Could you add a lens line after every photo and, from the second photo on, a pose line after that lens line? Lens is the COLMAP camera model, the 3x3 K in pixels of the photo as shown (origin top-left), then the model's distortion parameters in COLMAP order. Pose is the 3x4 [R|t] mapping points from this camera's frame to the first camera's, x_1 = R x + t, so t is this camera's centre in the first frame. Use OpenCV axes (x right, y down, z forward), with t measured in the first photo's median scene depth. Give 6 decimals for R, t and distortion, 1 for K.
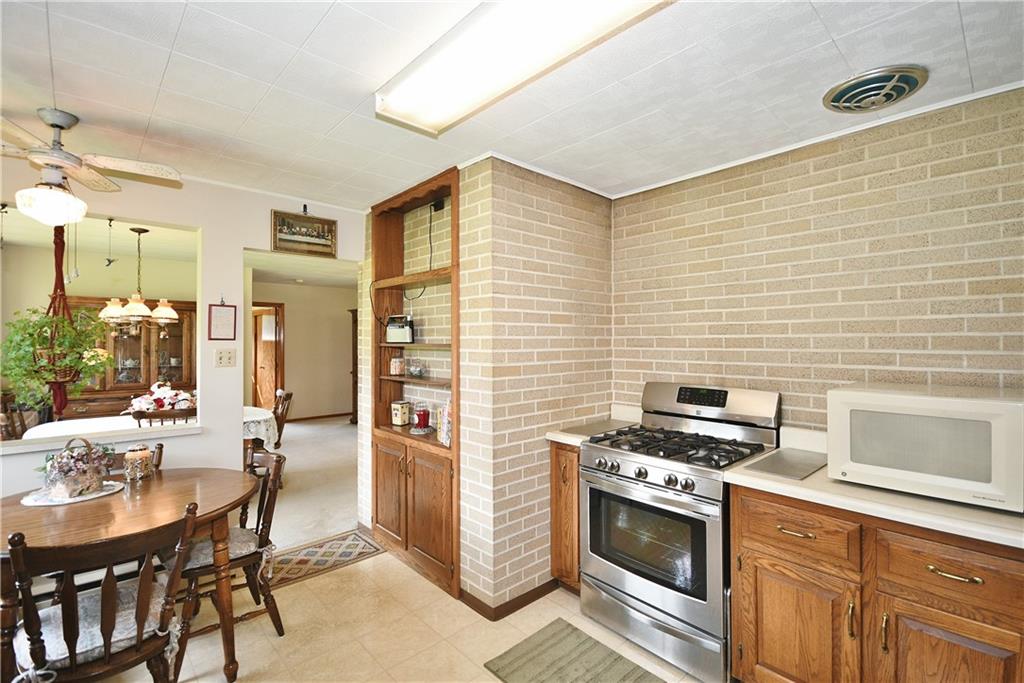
lens RADIAL K [[462.4, 0, 521.7], [0, 462.4, 337.3], [0, 0, 1]] dist [-0.005800, -0.002869]
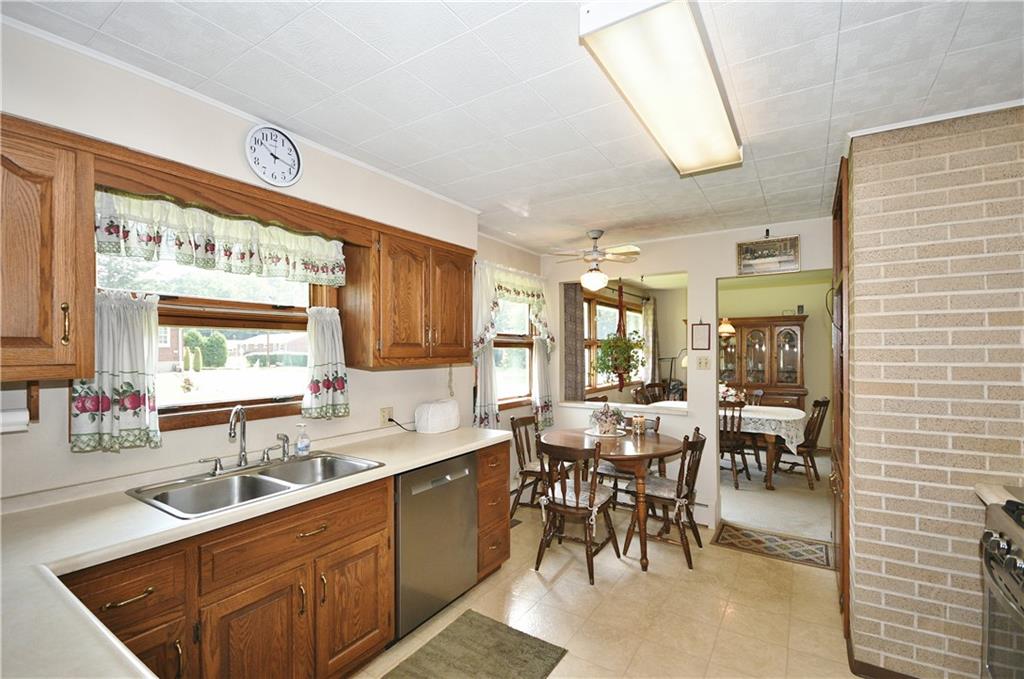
lens RADIAL K [[462.4, 0, 513.9], [0, 462.4, 346.2], [0, 0, 1]] dist [-0.005800, -0.002869]
pose [[0.227350, -0.004850, -0.973801, 0.518006], [0.009293, 0.999953, -0.002811, -0.004861], [0.973769, -0.008411, 0.227385, 0.147534]]
